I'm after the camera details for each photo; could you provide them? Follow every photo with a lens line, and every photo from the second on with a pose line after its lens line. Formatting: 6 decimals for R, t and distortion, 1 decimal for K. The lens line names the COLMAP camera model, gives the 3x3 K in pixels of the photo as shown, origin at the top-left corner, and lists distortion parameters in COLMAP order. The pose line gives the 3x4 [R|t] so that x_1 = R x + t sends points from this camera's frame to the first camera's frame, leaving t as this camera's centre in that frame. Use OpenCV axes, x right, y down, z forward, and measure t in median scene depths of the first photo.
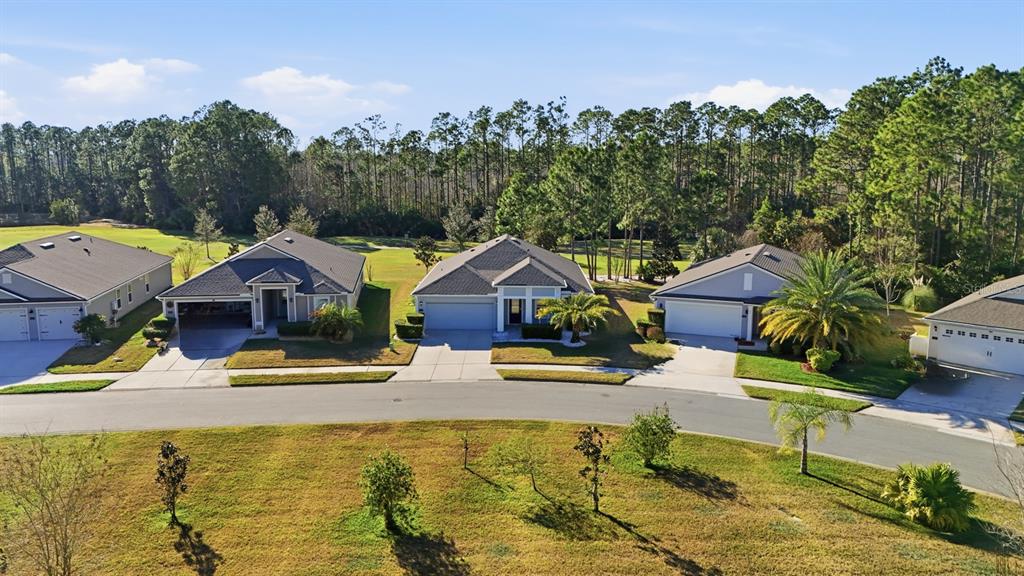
lens RADIAL K [[748.1, 0, 512.0], [0, 748.1, 288.0], [0, 0, 1]] dist [0.077111, -0.071182]
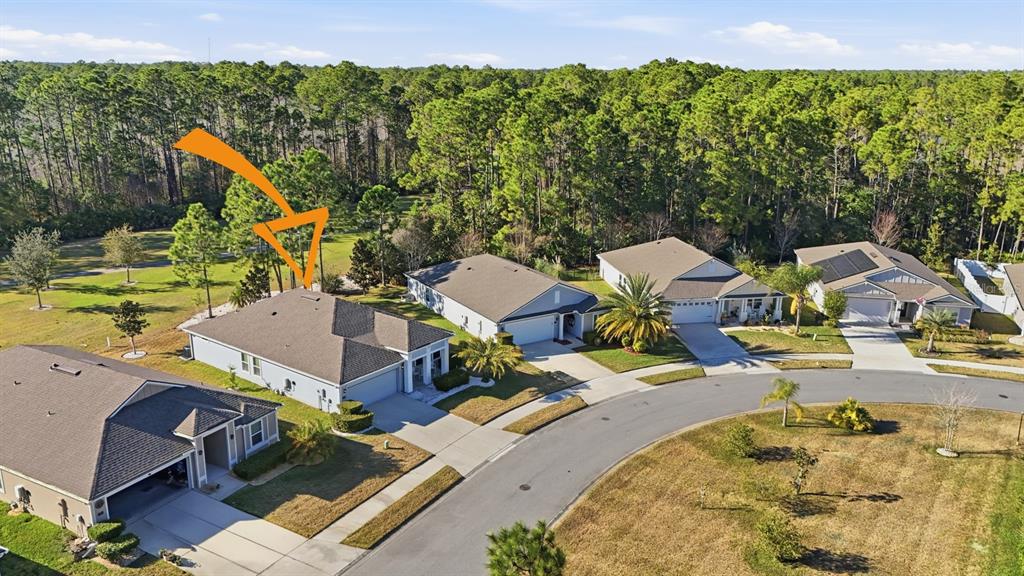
lens RADIAL K [[748.1, 0, 512.0], [0, 748.1, 288.0], [0, 0, 1]] dist [0.077111, -0.071182]
pose [[0.598520, -0.216651, 0.771256, -0.866813], [0.120244, 0.976126, 0.180887, -0.314299], [-0.792032, -0.015526, 0.610282, 0.284739]]
